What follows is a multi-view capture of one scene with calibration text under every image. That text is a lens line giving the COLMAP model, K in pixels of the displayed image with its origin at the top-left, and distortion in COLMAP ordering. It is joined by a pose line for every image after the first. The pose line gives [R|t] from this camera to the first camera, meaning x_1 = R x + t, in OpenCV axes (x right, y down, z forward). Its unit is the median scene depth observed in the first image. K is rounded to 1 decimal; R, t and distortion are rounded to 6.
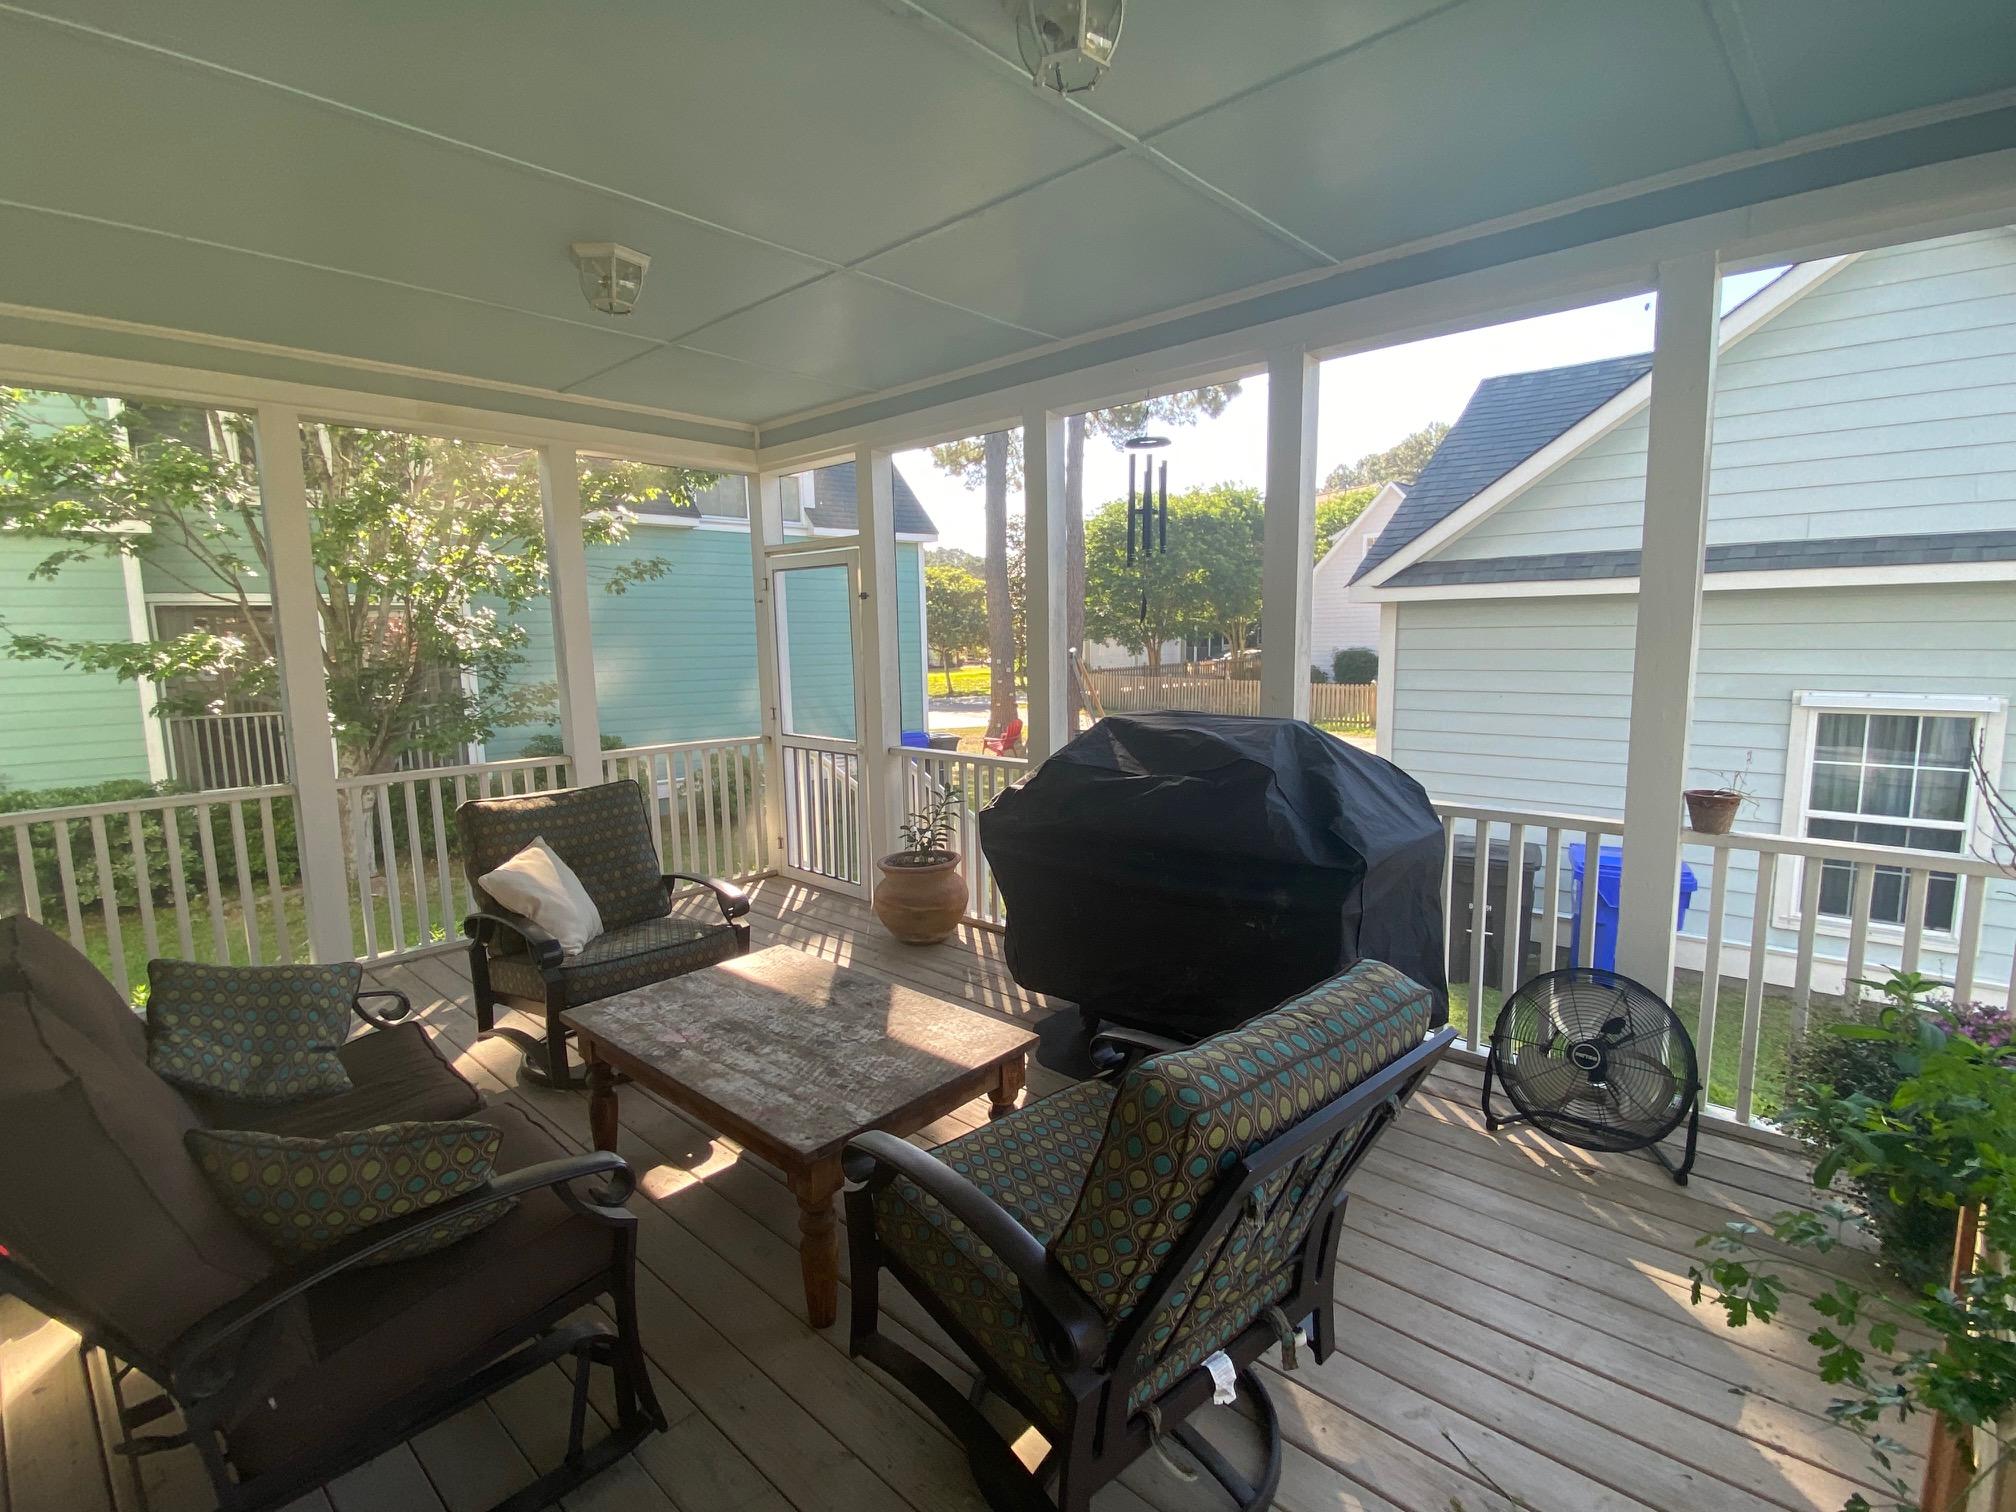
lens RADIAL K [[958.2, 0, 1011.6], [0, 958.2, 765.6], [0, 0, 1]] dist [-0.001665, 0.000226]
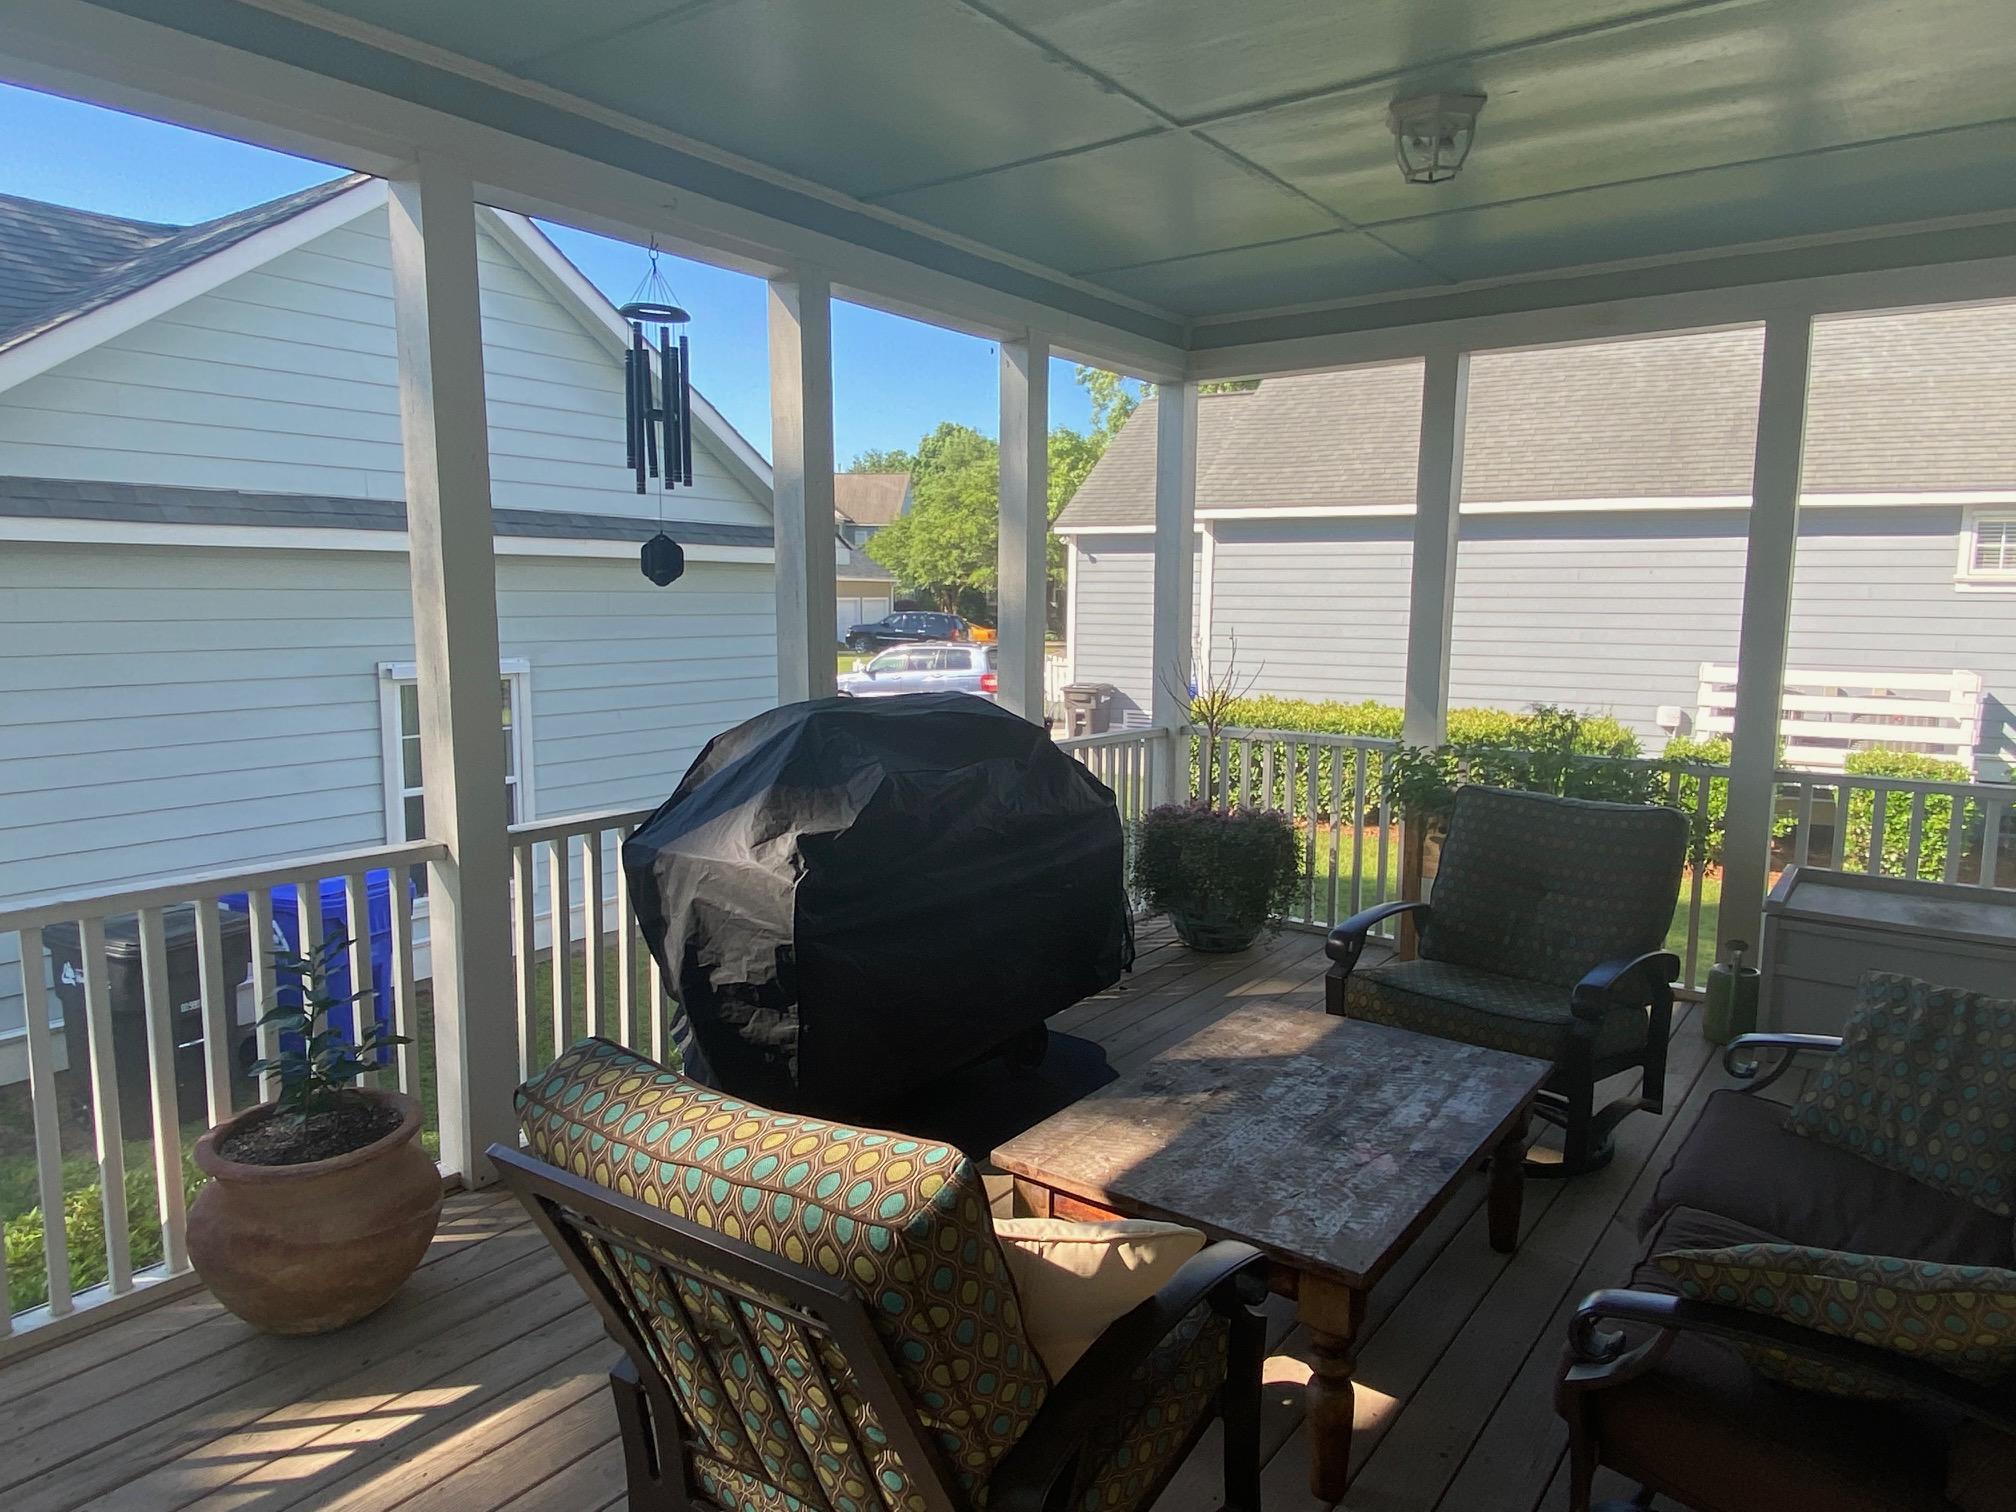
lens RADIAL K [[1328.6, 0, 1009.1], [0, 1328.6, 745.7], [0, 0, 1]] dist [0.024973, 0.000196]
pose [[-0.100415, -0.109035, 0.988953, -1.185102], [0.136777, 0.983027, 0.122270, -0.171665], [-0.985499, 0.147544, -0.083797, 1.215143]]
